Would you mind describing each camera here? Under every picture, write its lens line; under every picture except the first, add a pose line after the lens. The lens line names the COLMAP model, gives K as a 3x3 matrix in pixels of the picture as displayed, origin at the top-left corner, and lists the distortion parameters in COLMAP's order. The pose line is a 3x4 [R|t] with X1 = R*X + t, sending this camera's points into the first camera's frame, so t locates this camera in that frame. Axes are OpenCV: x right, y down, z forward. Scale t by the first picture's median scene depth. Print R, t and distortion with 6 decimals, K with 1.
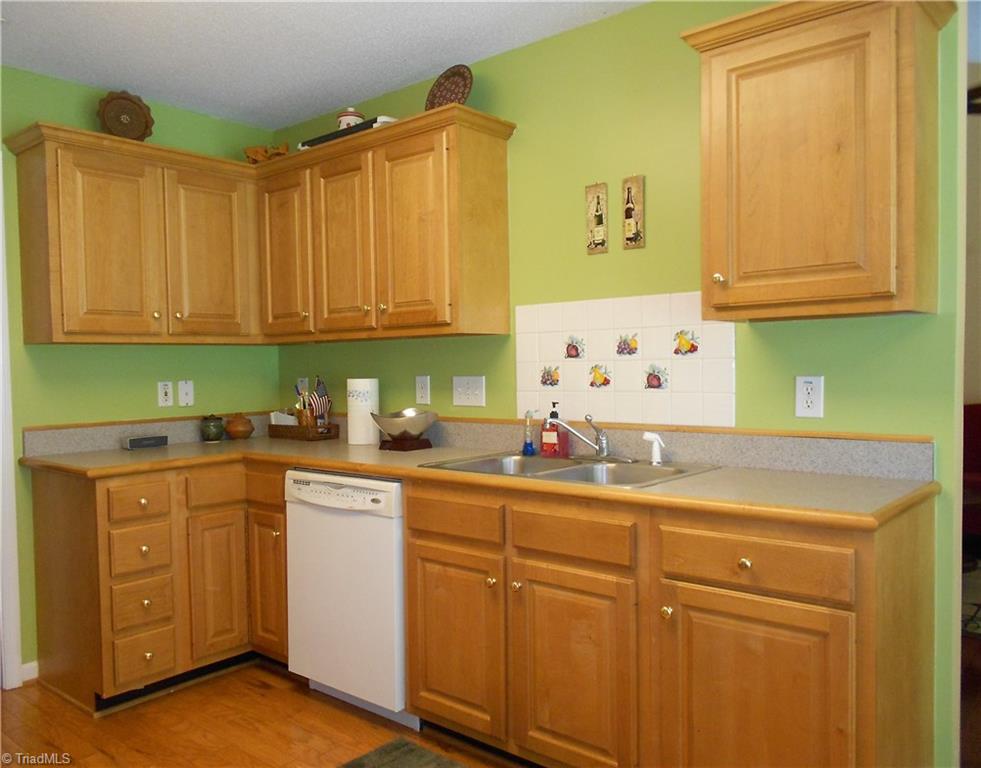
lens RADIAL K [[793.1, 0, 492.0], [0, 793.1, 387.1], [0, 0, 1]] dist [-0.006007, 0.000928]
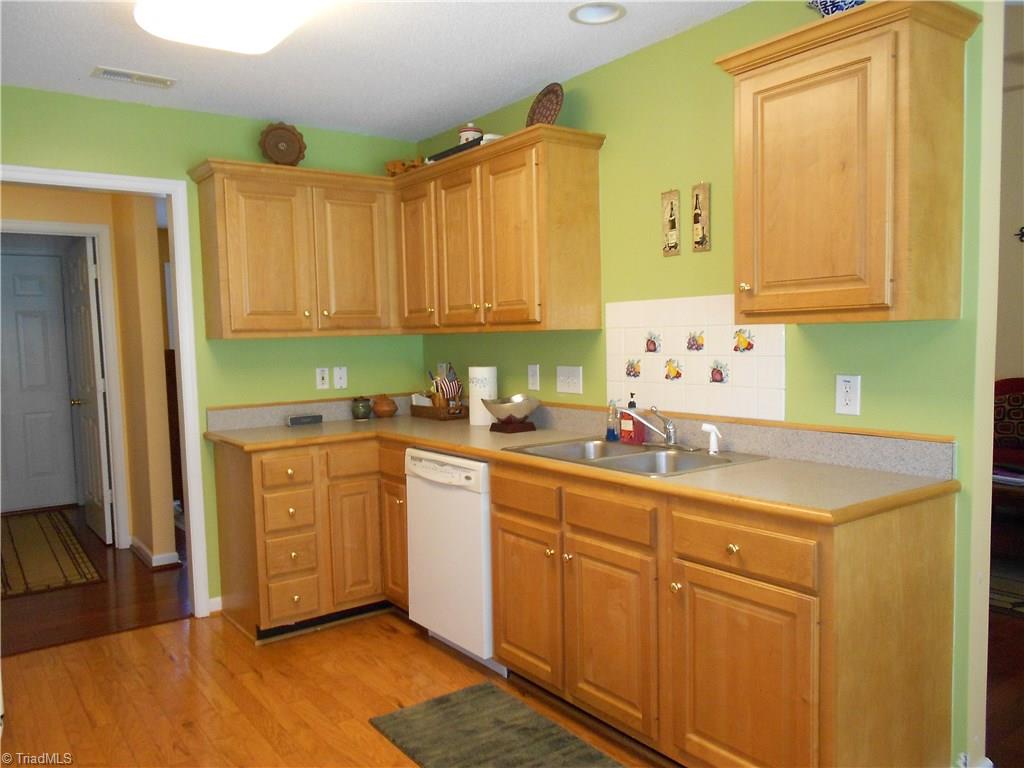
lens RADIAL K [[794.0, 0, 536.6], [0, 794.0, 386.0], [0, 0, 1]] dist [-0.005977, -0.000621]
pose [[0.977516, 0.008773, -0.210680, 0.184567], [-0.000326, 0.999196, 0.040097, -0.035349], [0.210862, -0.039127, 0.976732, -0.100381]]
